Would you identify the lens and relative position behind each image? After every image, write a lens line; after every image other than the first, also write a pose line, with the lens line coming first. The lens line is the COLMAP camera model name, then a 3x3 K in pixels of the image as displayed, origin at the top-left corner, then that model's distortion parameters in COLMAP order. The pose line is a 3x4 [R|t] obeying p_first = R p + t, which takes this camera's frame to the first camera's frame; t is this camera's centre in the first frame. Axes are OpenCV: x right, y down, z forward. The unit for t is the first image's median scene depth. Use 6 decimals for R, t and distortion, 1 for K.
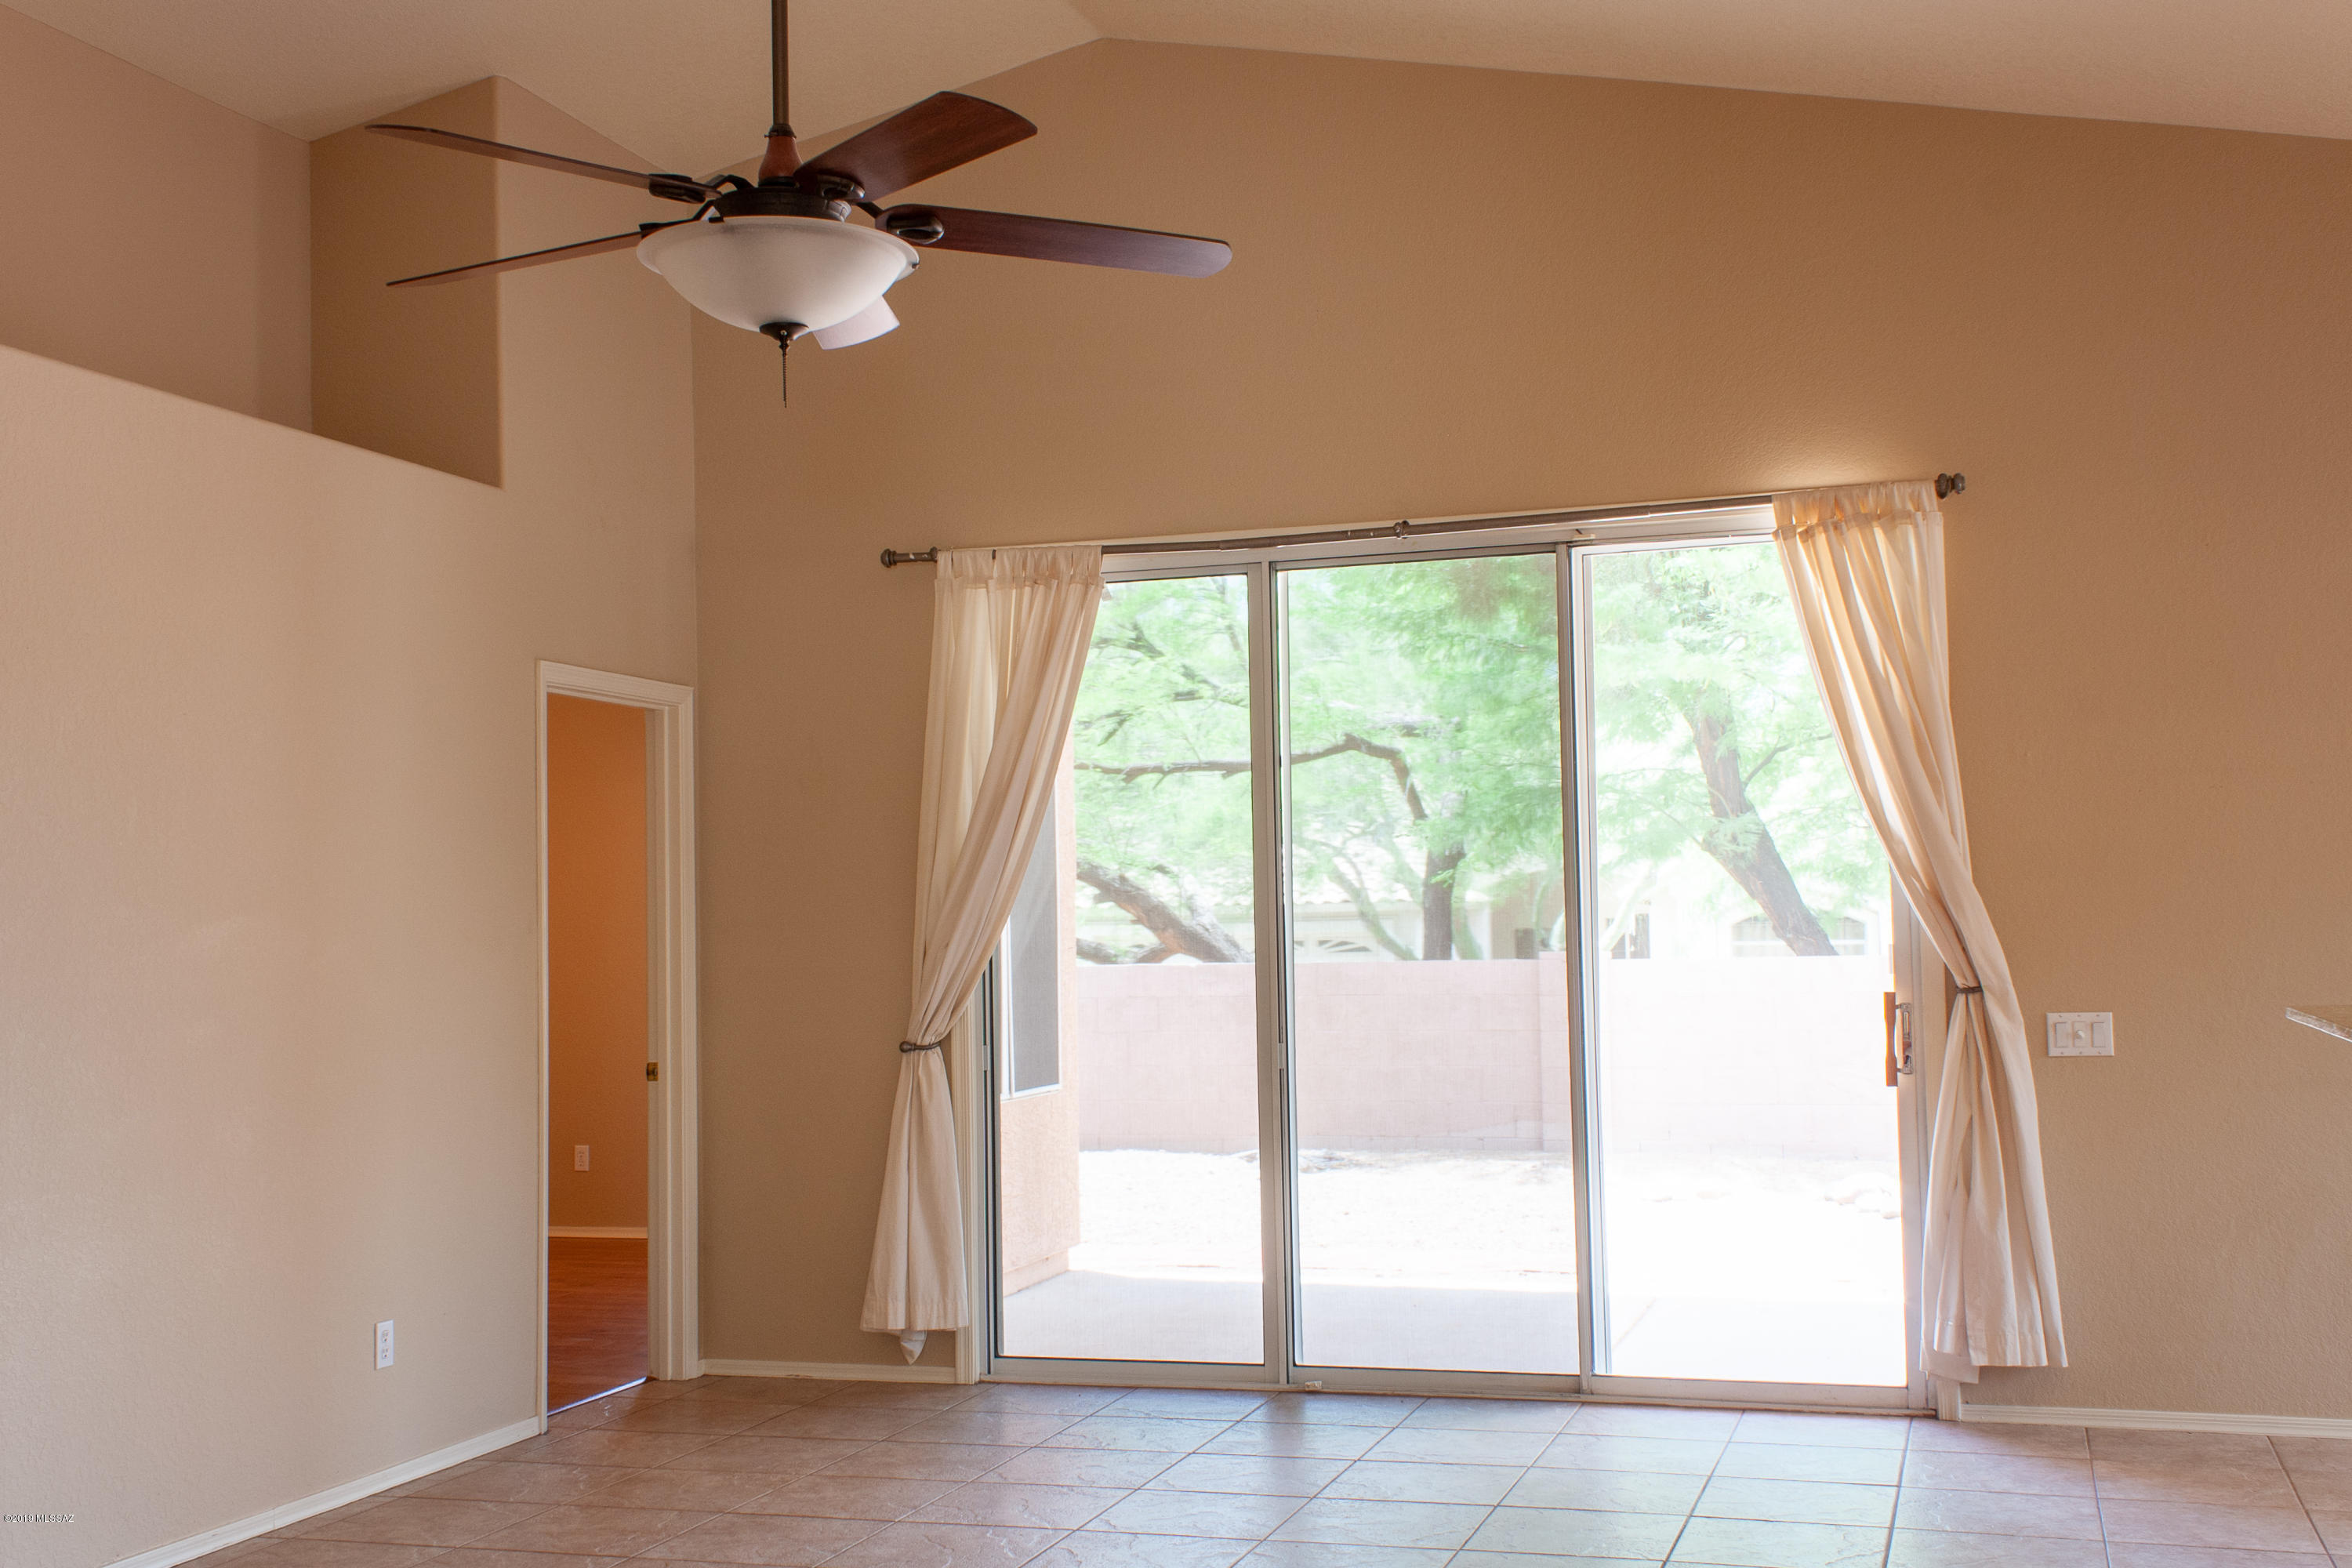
lens RADIAL K [[2508.0, 0, 1179.6], [0, 2508.0, 796.5], [0, 0, 1]] dist [0.041810, 0.000000]
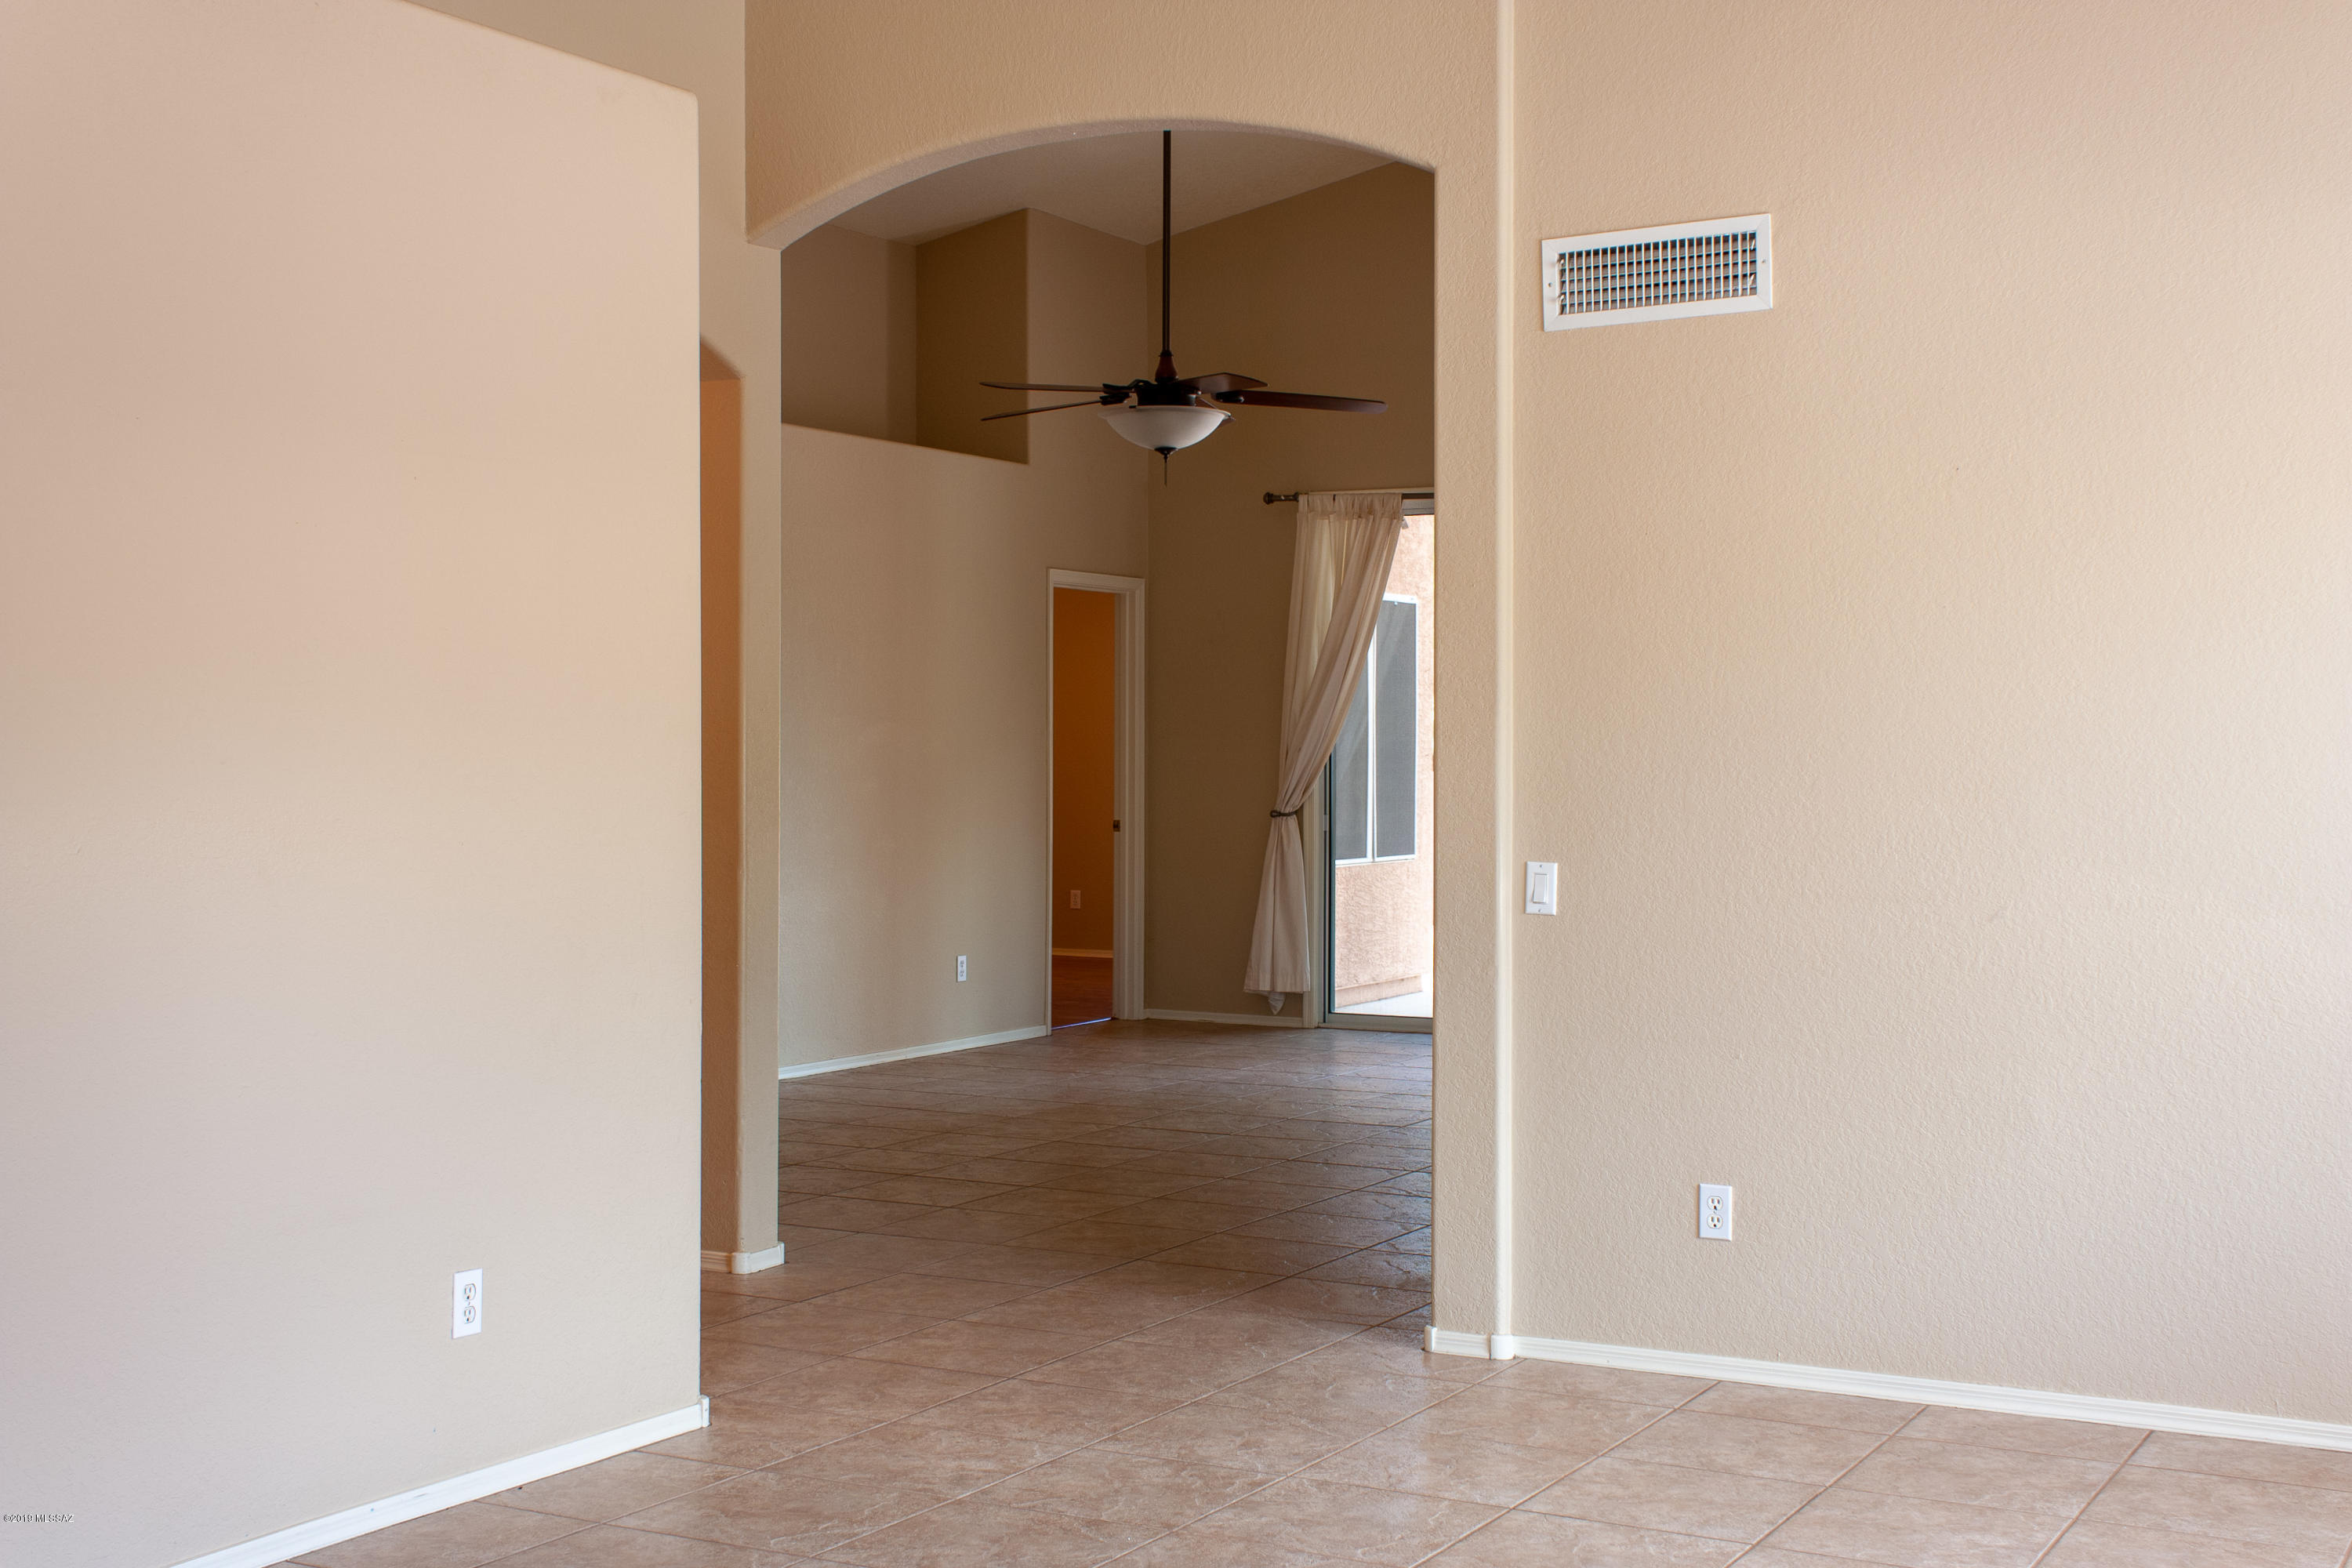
lens RADIAL K [[2751.7, 0, 1169.8], [0, 2751.7, 783.1], [0, 0, 1]] dist [-0.001362, 0.000000]
pose [[0.979332, 0.025435, -0.200651, 0.172493], [-0.011523, 0.997466, 0.070204, -0.039076], [0.201929, -0.066441, 0.977144, -0.693177]]
